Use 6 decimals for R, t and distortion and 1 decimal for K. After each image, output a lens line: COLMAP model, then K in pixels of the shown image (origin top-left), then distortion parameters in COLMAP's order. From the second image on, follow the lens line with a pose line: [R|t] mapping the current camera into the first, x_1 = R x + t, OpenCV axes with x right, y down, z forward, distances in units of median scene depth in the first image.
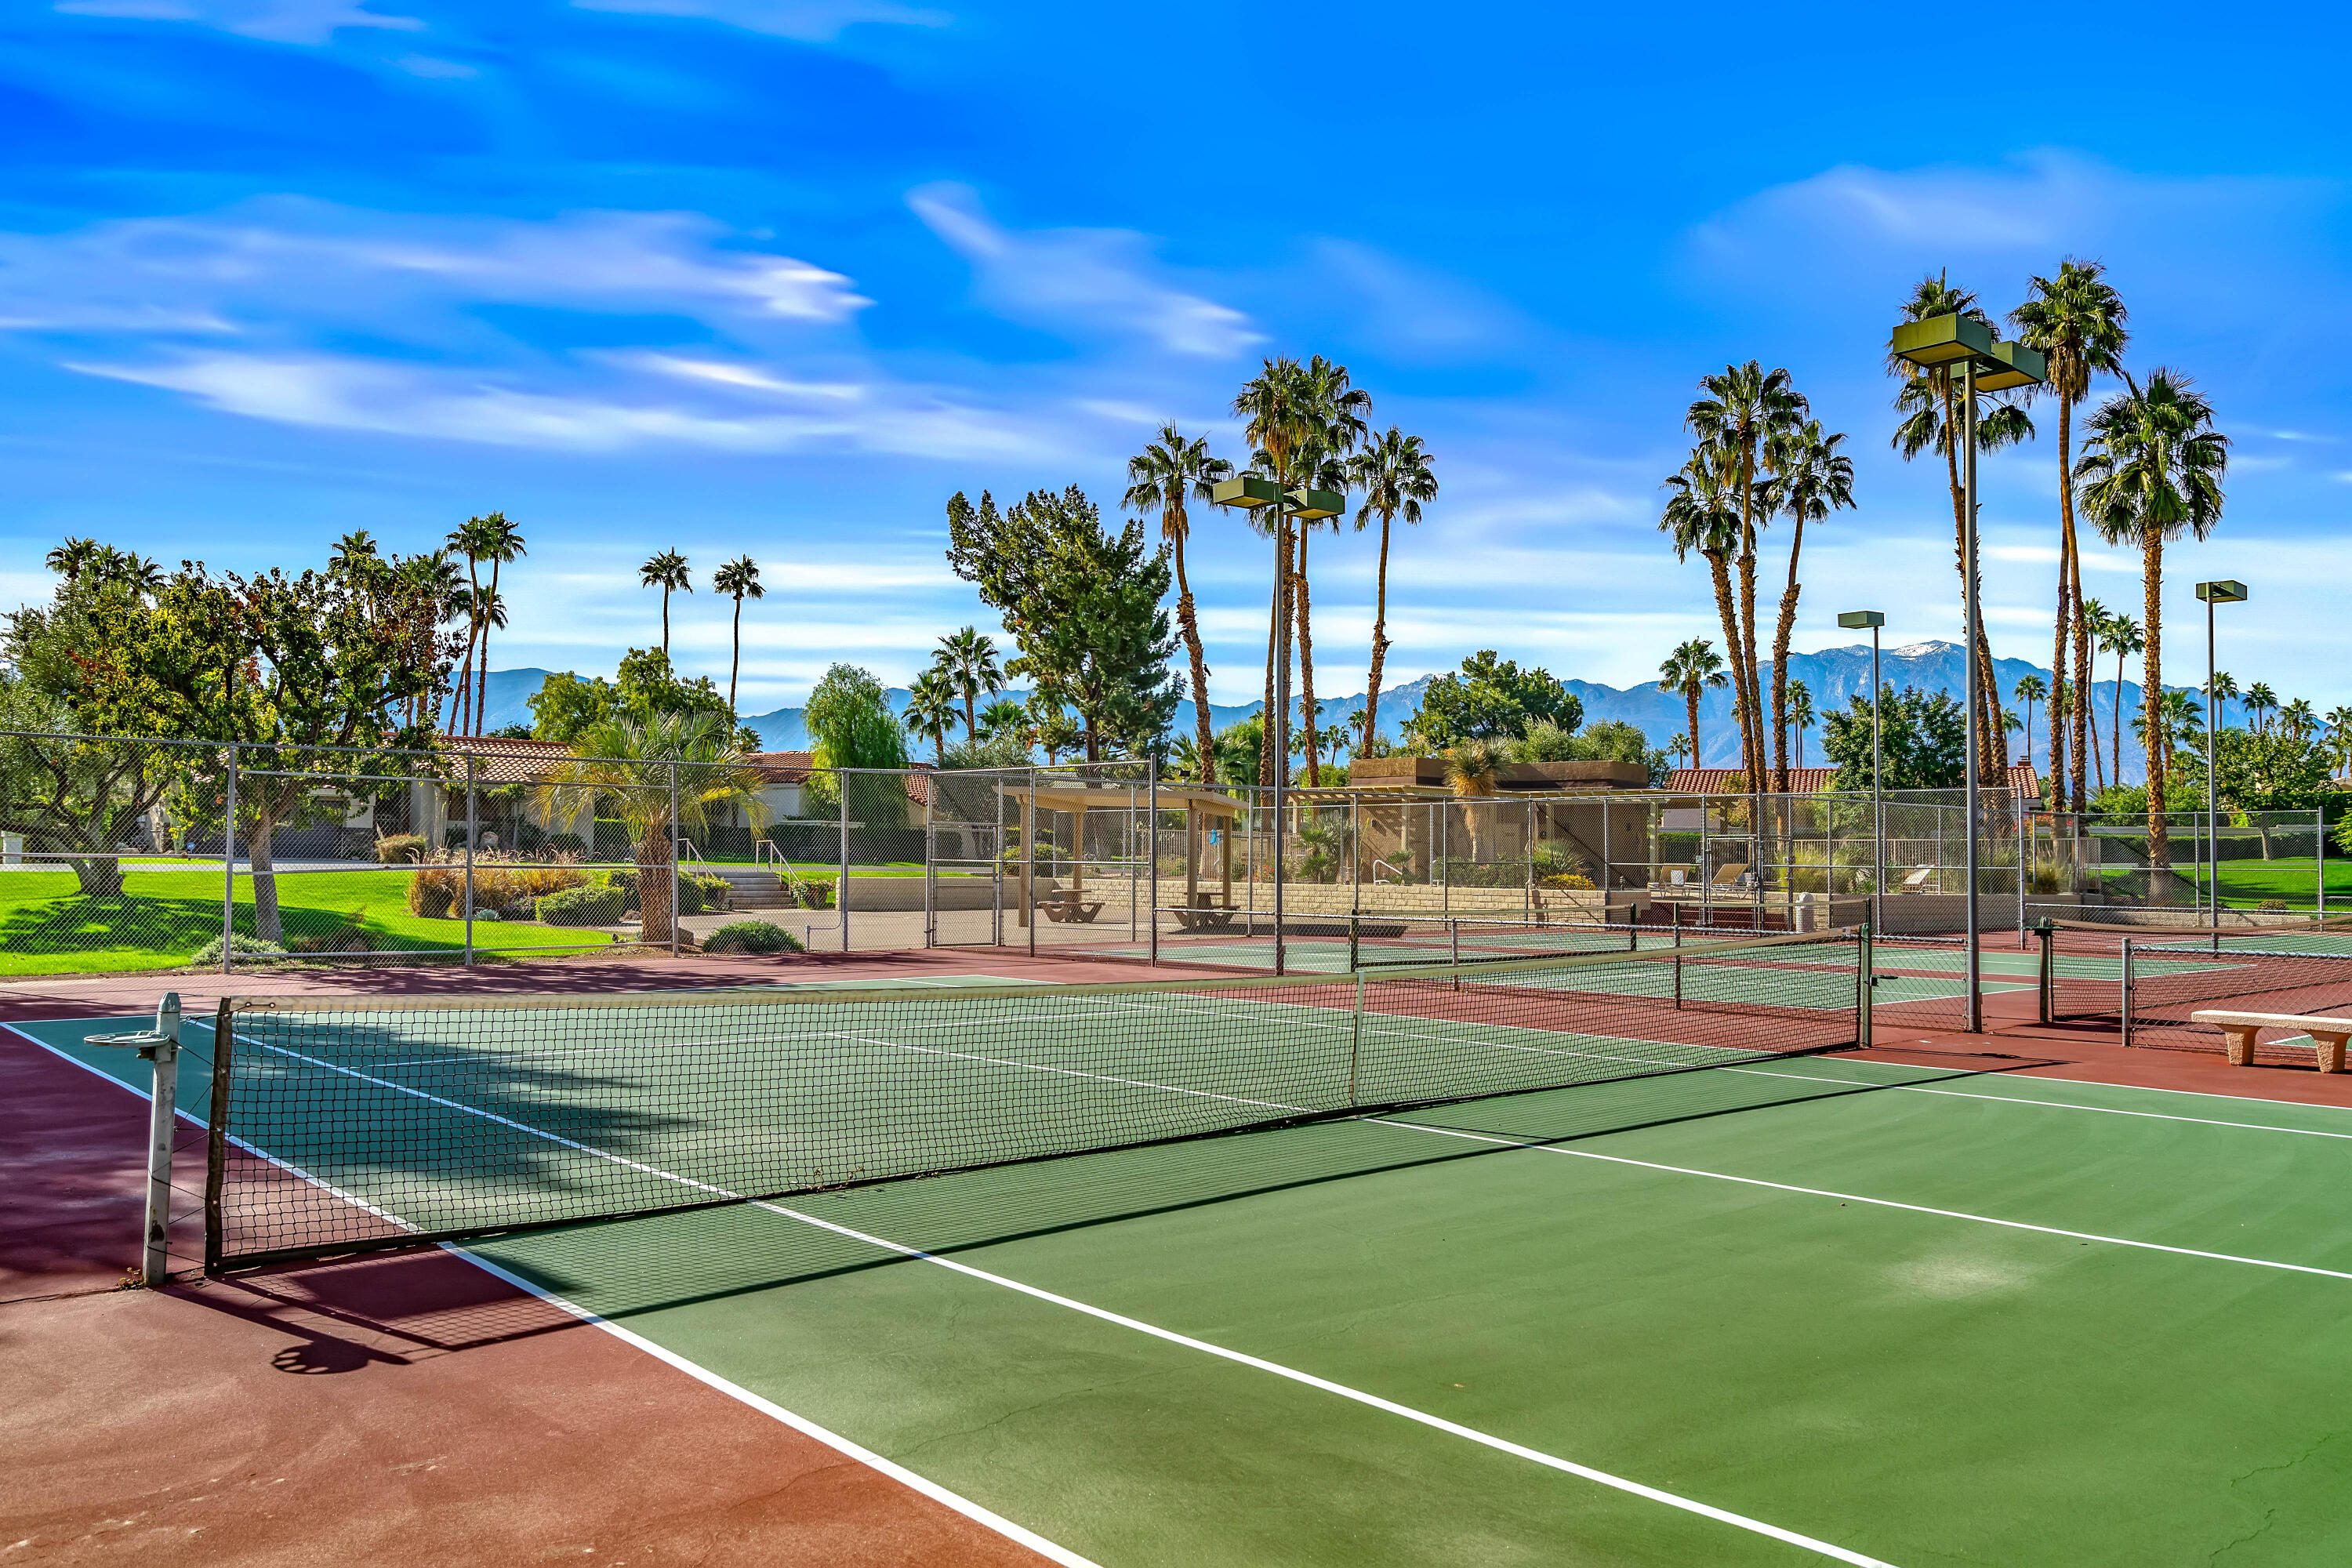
lens RADIAL K [[1719.5, 0, 1169.4], [0, 1719.5, 774.3], [0, 0, 1]] dist [0.027699, -0.009315]
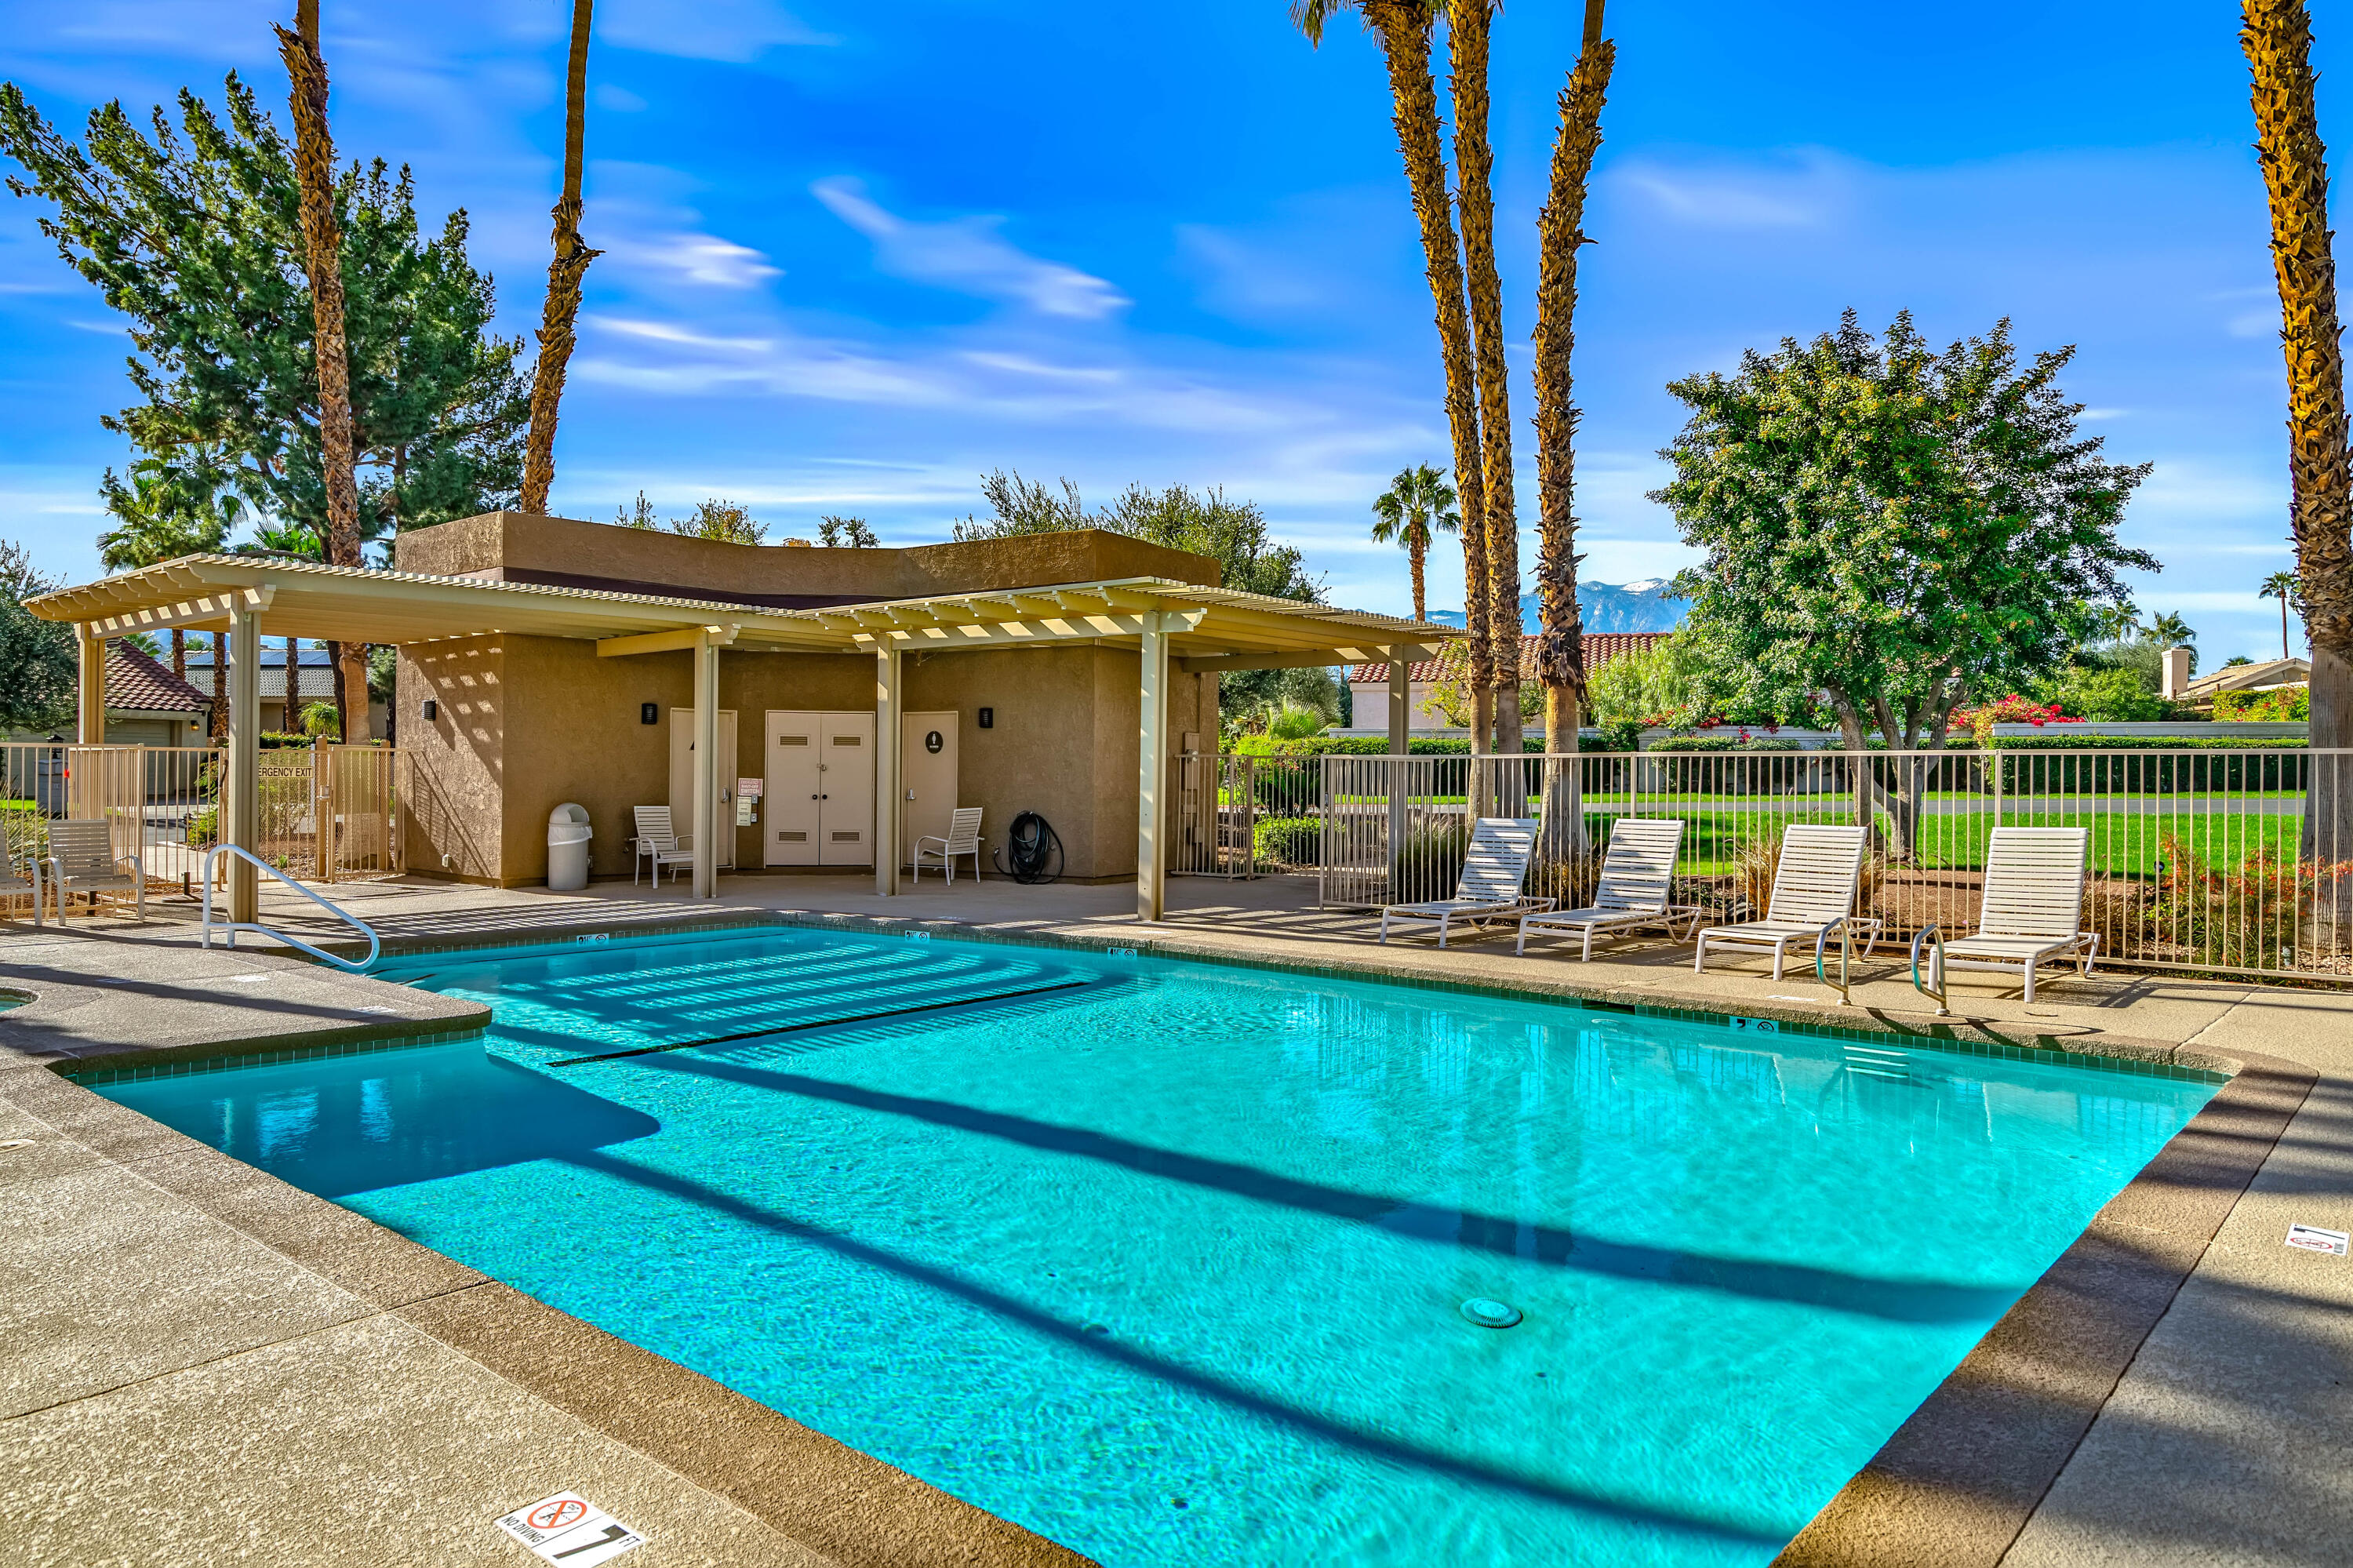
lens RADIAL K [[1720.3, 0, 1171.0], [0, 1720.3, 789.4], [0, 0, 1]] dist [0.027699, -0.009315]
pose [[0.990921, -0.008549, 0.134176, 0.236238], [0.000594, 0.998245, 0.059218, 0.025058], [-0.134447, -0.058601, 0.989187, 0.680976]]
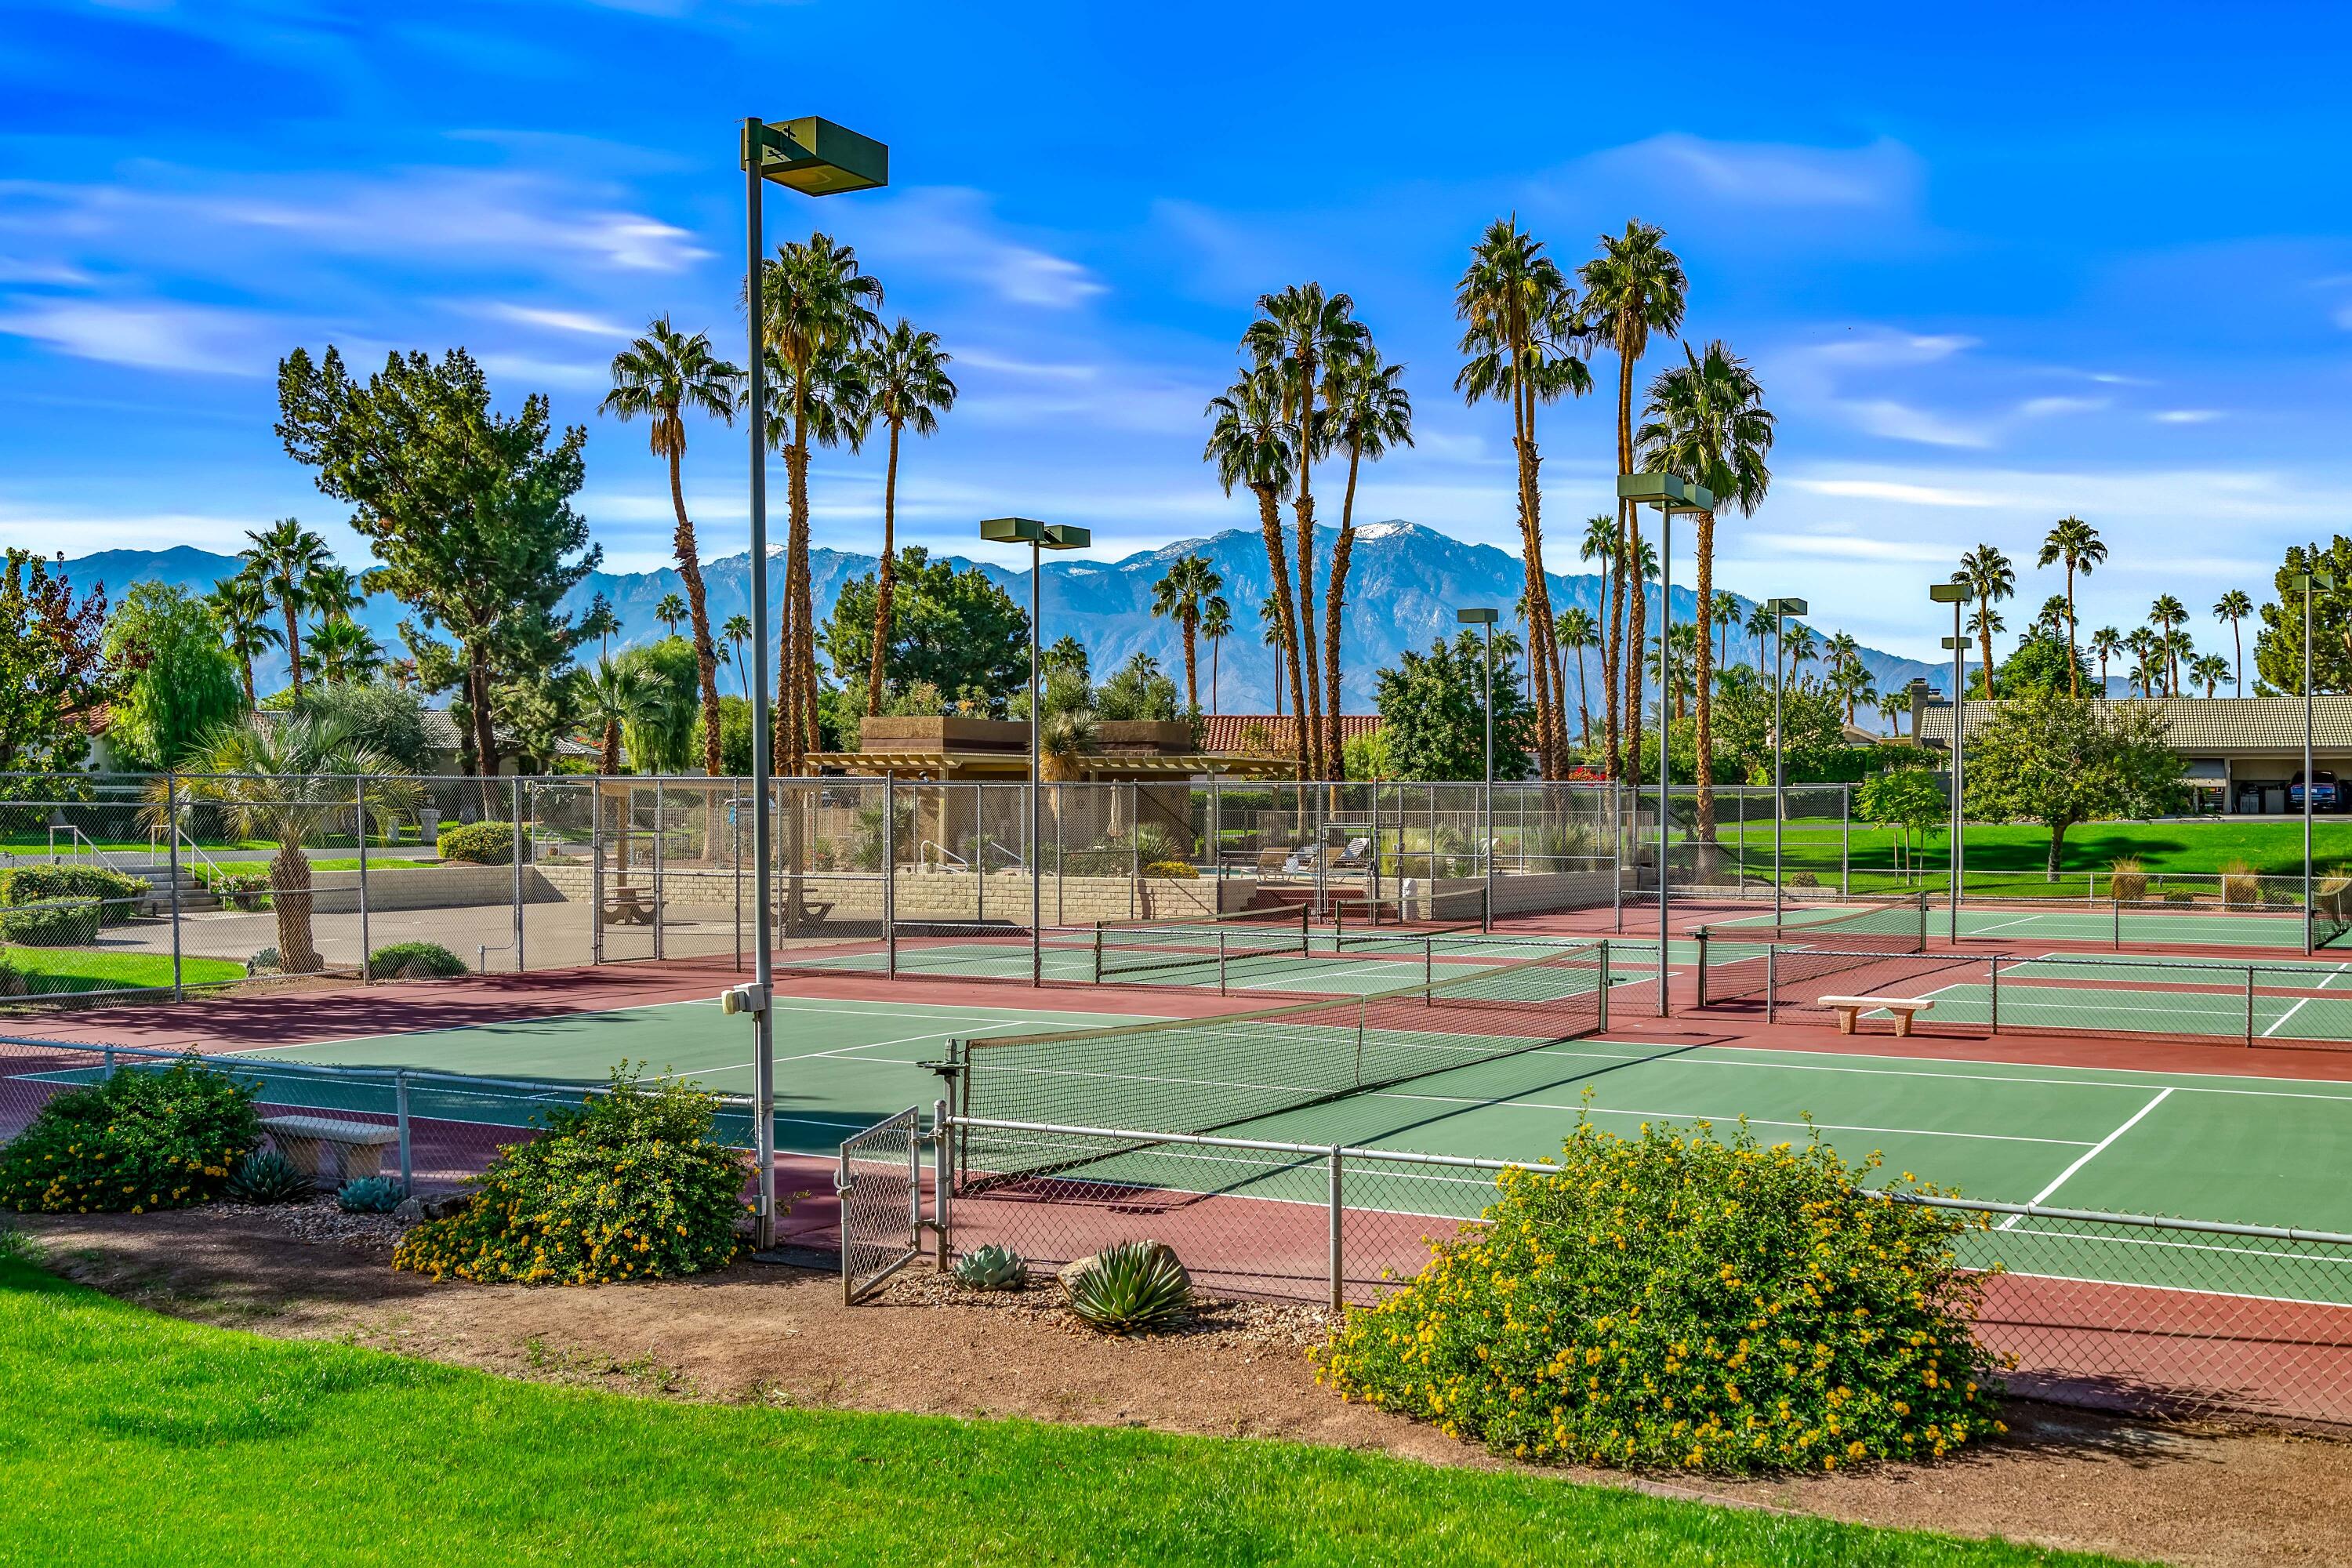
lens RADIAL K [[2280.4, 0, 1174.4], [0, 2280.4, 781.7], [0, 0, 1]] dist [0.016797, 0.000000]
pose [[0.951371, -0.004106, 0.308019, -0.101183], [-0.007955, 0.999250, 0.037890, -0.022021], [-0.307944, -0.038498, 0.950625, -0.125676]]
